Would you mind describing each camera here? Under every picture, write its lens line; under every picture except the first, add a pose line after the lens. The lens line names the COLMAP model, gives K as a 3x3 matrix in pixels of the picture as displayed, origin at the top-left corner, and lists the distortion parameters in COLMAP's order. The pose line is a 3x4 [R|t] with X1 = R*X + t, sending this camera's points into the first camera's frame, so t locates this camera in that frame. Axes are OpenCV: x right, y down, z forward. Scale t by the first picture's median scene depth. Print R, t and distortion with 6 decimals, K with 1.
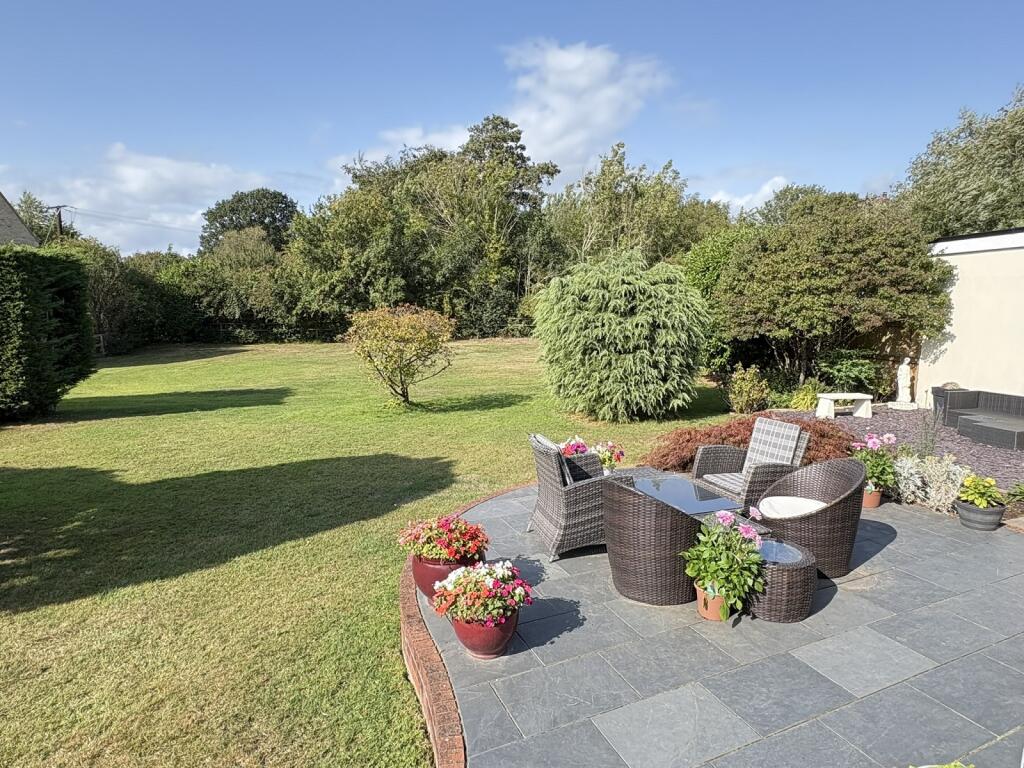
lens RADIAL K [[583.8, 0, 507.8], [0, 583.8, 390.2], [0, 0, 1]] dist [-0.002973, -0.005748]
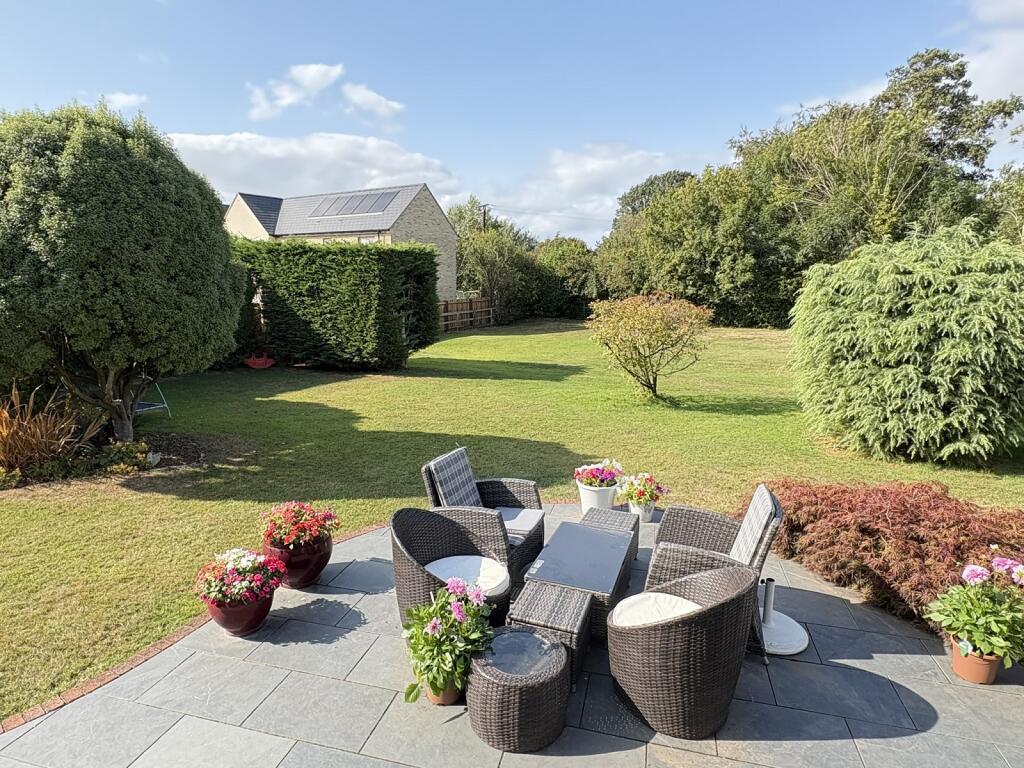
lens RADIAL K [[583.8, 0, 508.9], [0, 583.8, 384.2], [0, 0, 1]] dist [-0.002973, -0.005748]
pose [[0.777624, 0.118116, -0.617535, 0.271429], [-0.100639, 0.992915, 0.063187, -0.038092], [0.620623, 0.013013, 0.784001, 0.115597]]
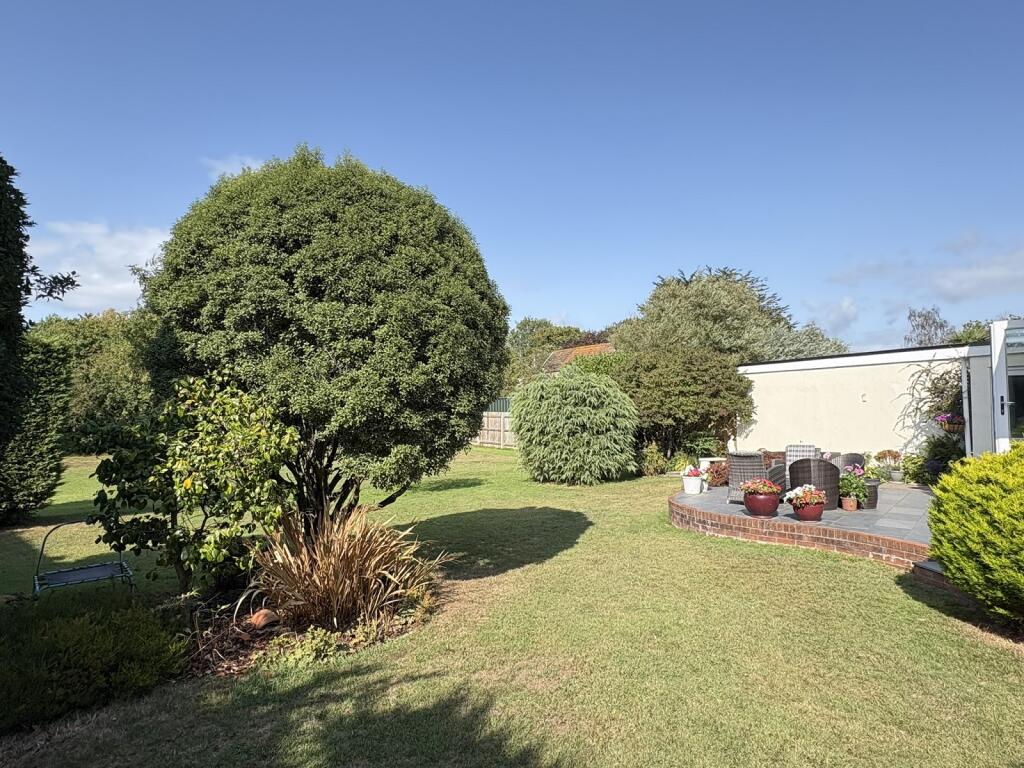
lens RADIAL K [[583.8, 0, 503.9], [0, 583.8, 382.5], [0, 0, 1]] dist [-0.002973, -0.005748]
pose [[0.900482, 0.021114, 0.434380, -0.601329], [0.067935, 0.979730, -0.188452, 0.063093], [-0.429554, 0.199207, 0.880795, -0.184253]]
